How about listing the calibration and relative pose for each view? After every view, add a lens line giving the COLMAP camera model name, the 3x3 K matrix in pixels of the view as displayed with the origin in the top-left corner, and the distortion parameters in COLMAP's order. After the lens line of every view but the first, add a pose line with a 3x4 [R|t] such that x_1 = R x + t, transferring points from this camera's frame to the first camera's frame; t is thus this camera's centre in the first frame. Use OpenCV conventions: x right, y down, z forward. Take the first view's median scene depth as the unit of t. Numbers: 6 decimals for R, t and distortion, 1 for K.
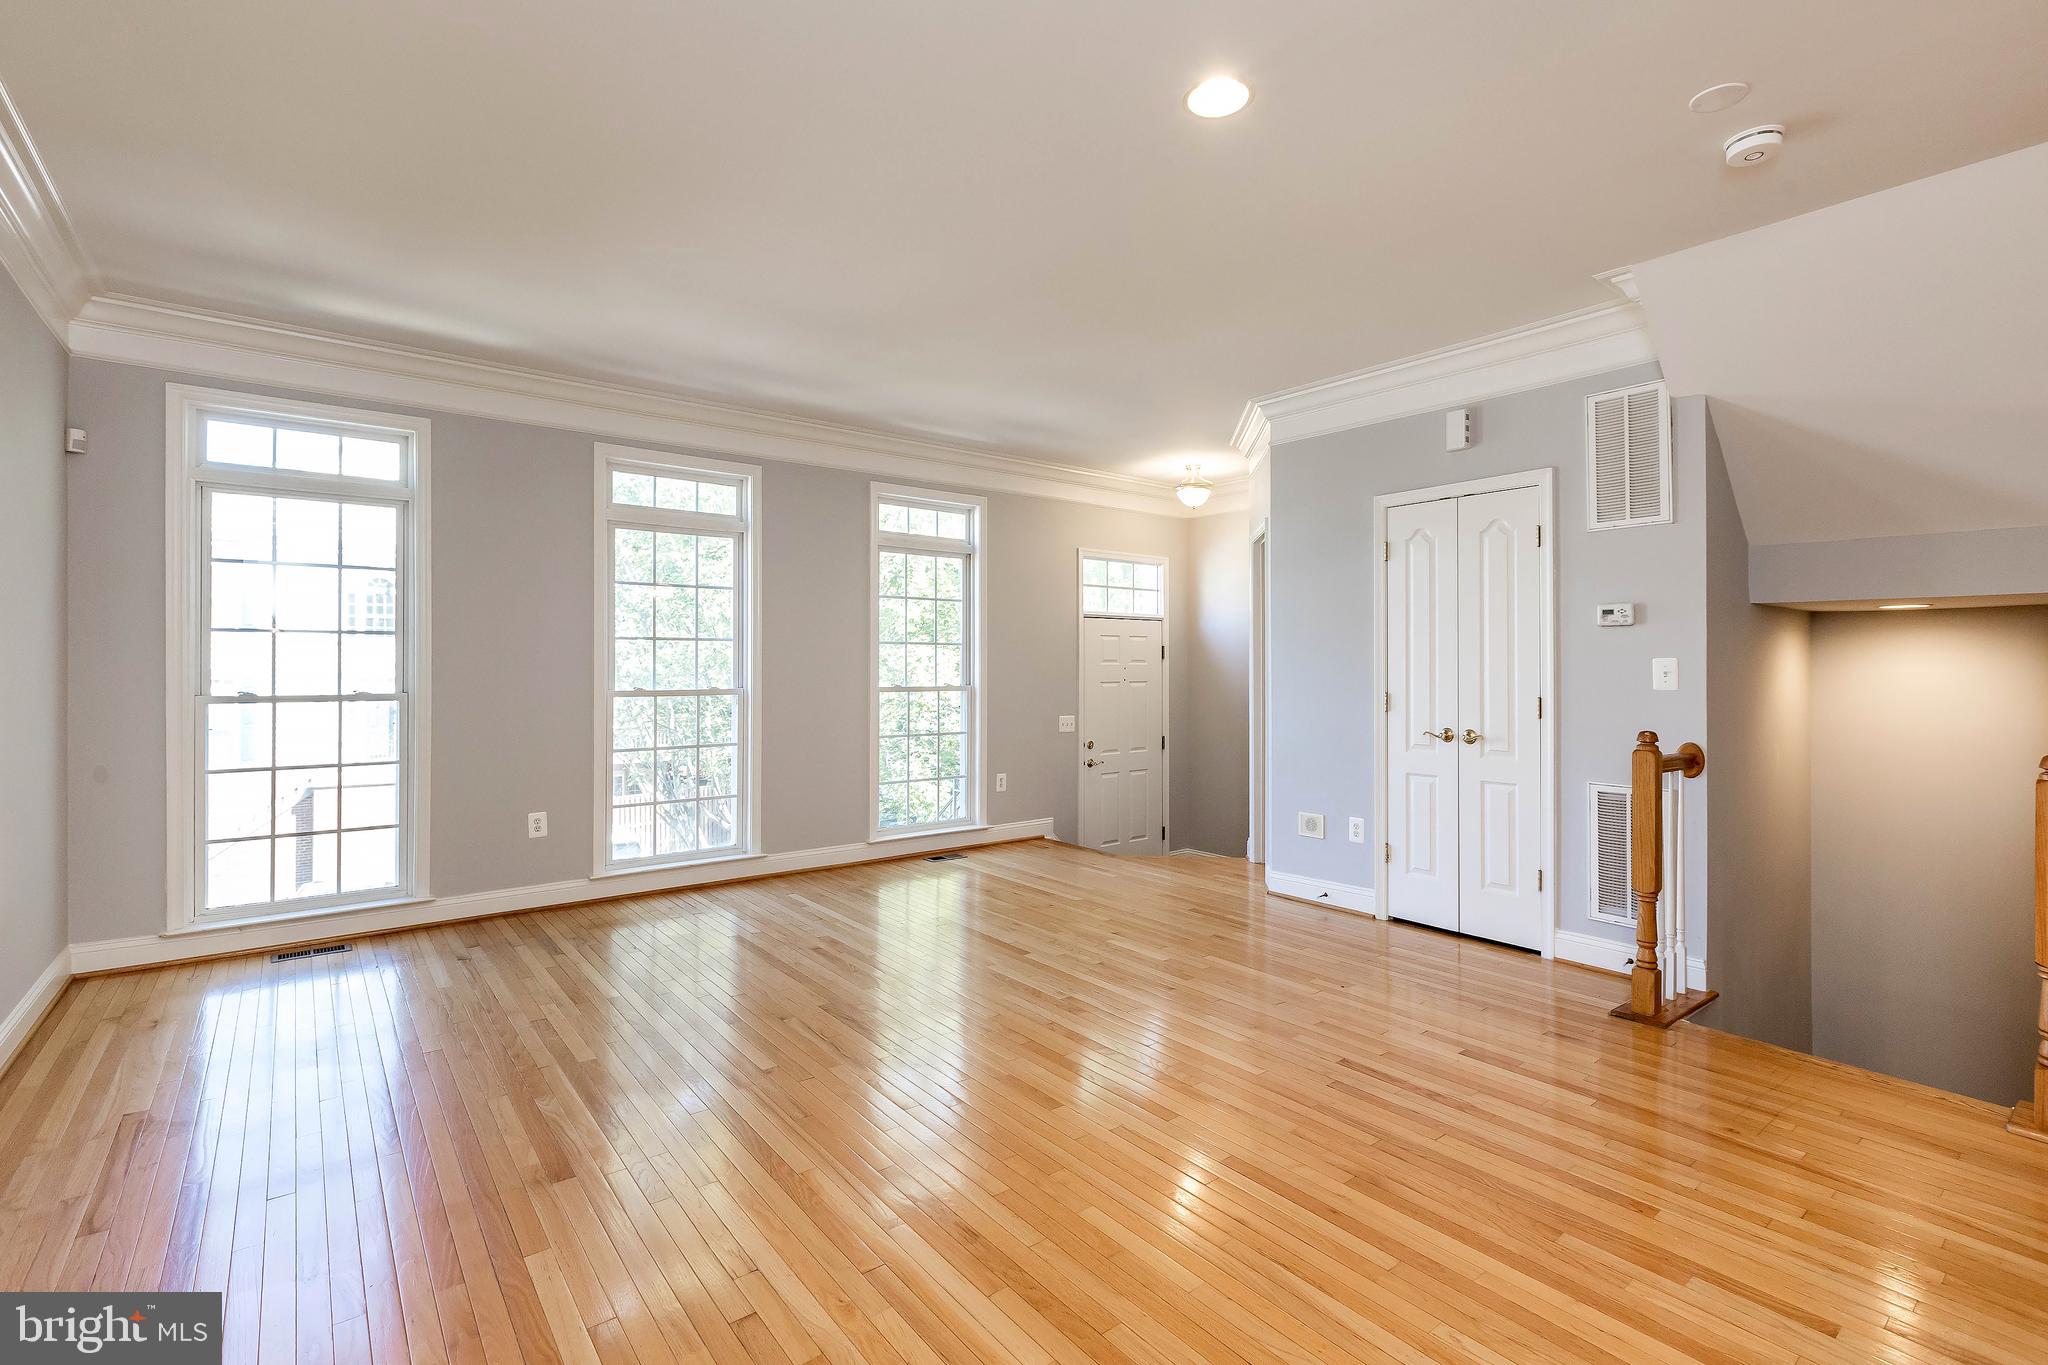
lens RADIAL K [[921.3, 0, 1071.4], [0, 921.3, 660.2], [0, 0, 1]] dist [0.010359, -0.000081]
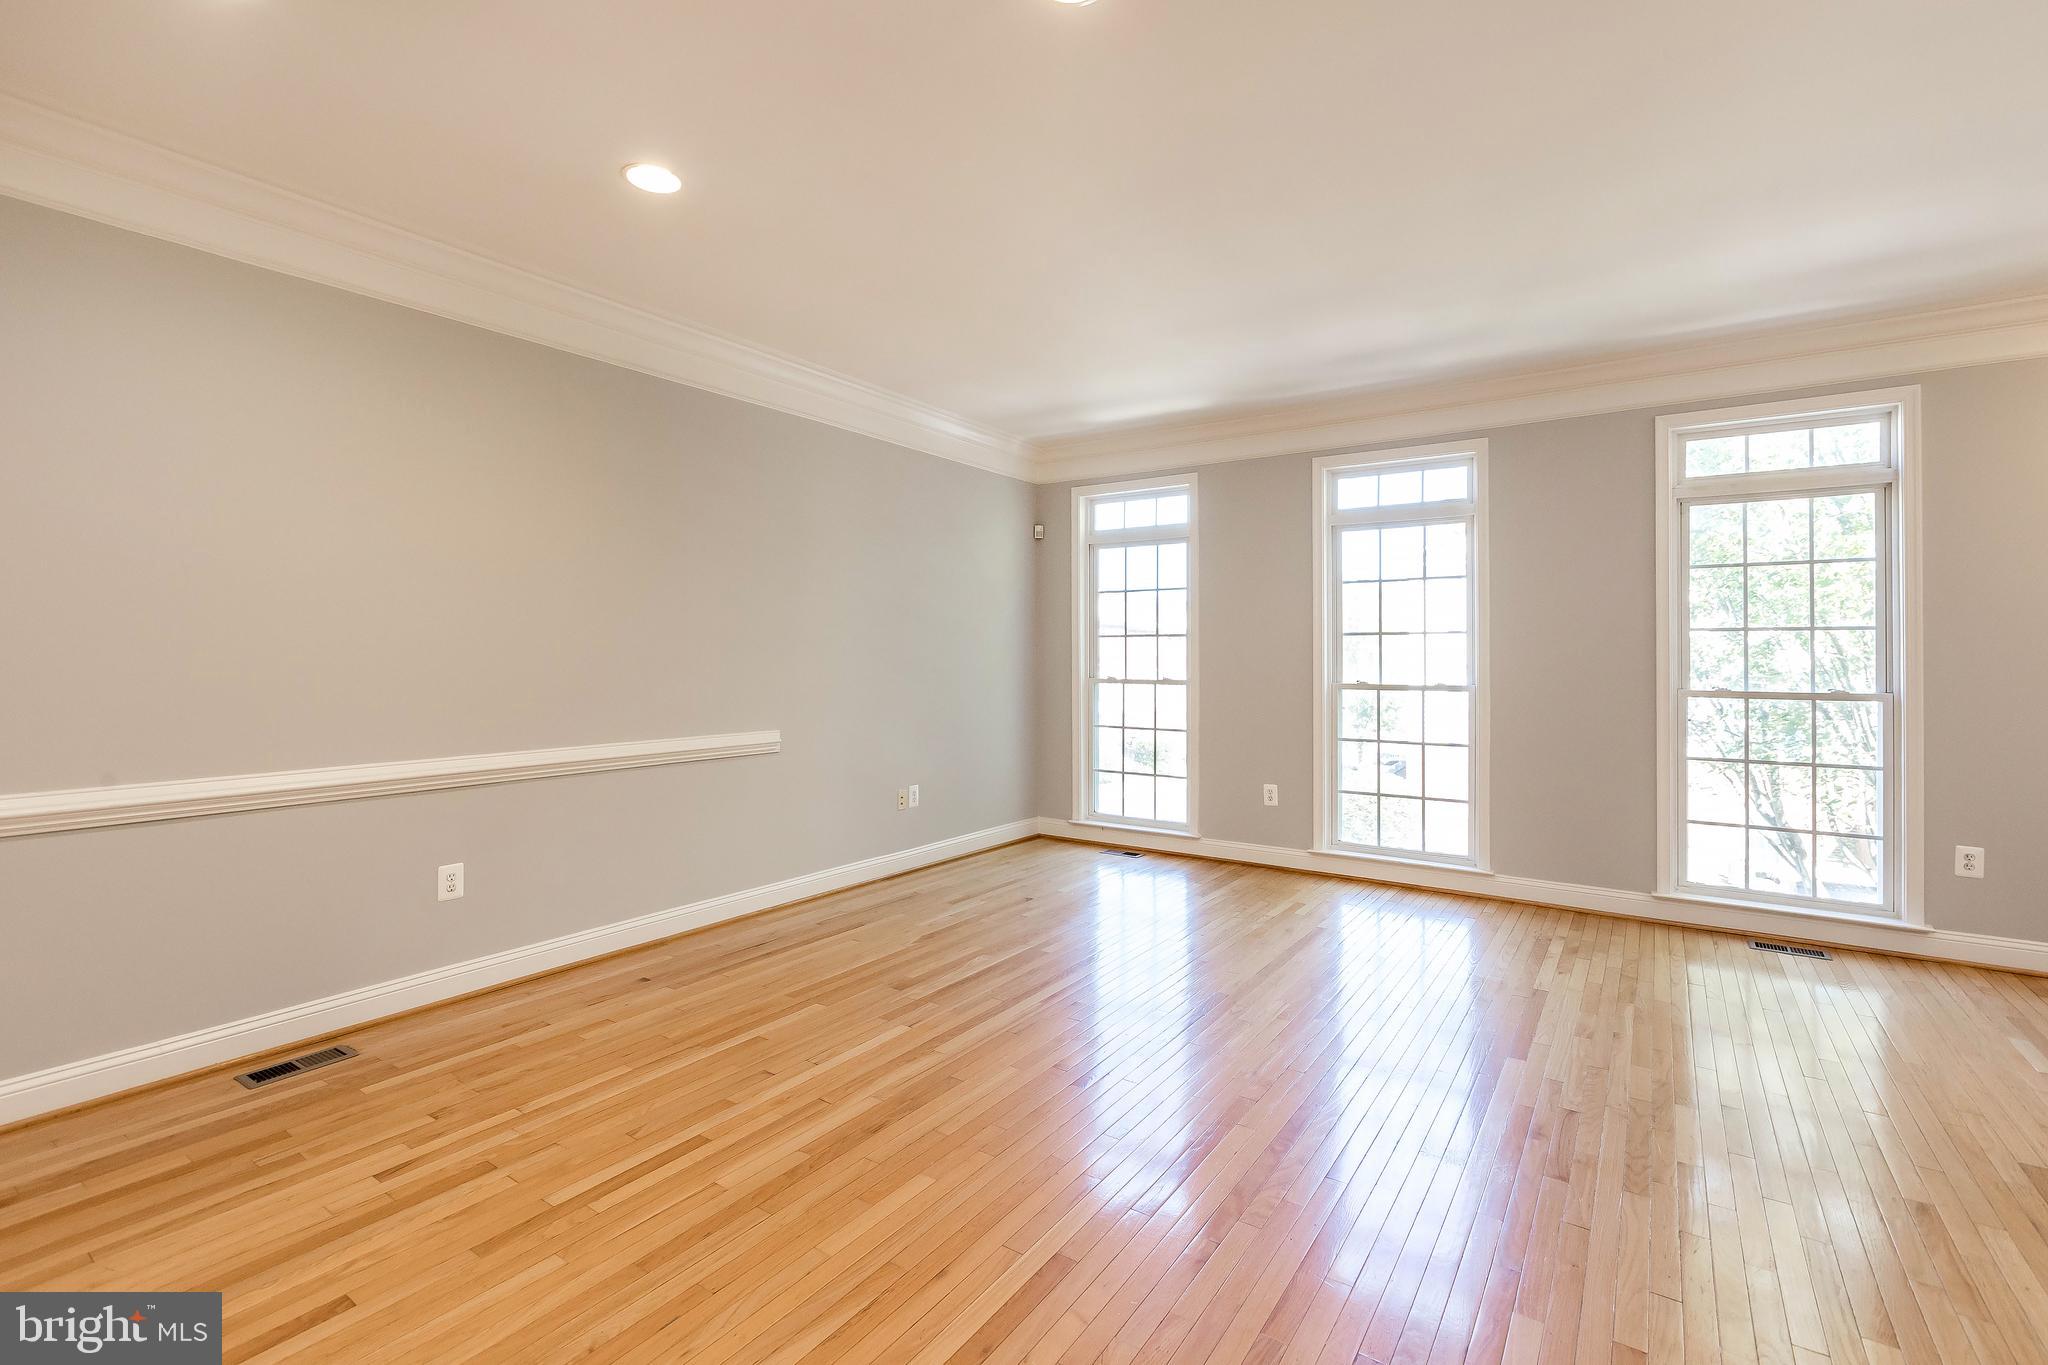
lens RADIAL K [[930.0, 0, 1010.0], [0, 930.0, 649.3], [0, 0, 1]] dist [-0.014568, -0.000007]
pose [[0.255731, -0.010859, -0.966687, 0.452070], [0.001250, 0.999940, -0.010902, 0.004973], [0.966747, 0.001579, 0.255729, 0.353442]]
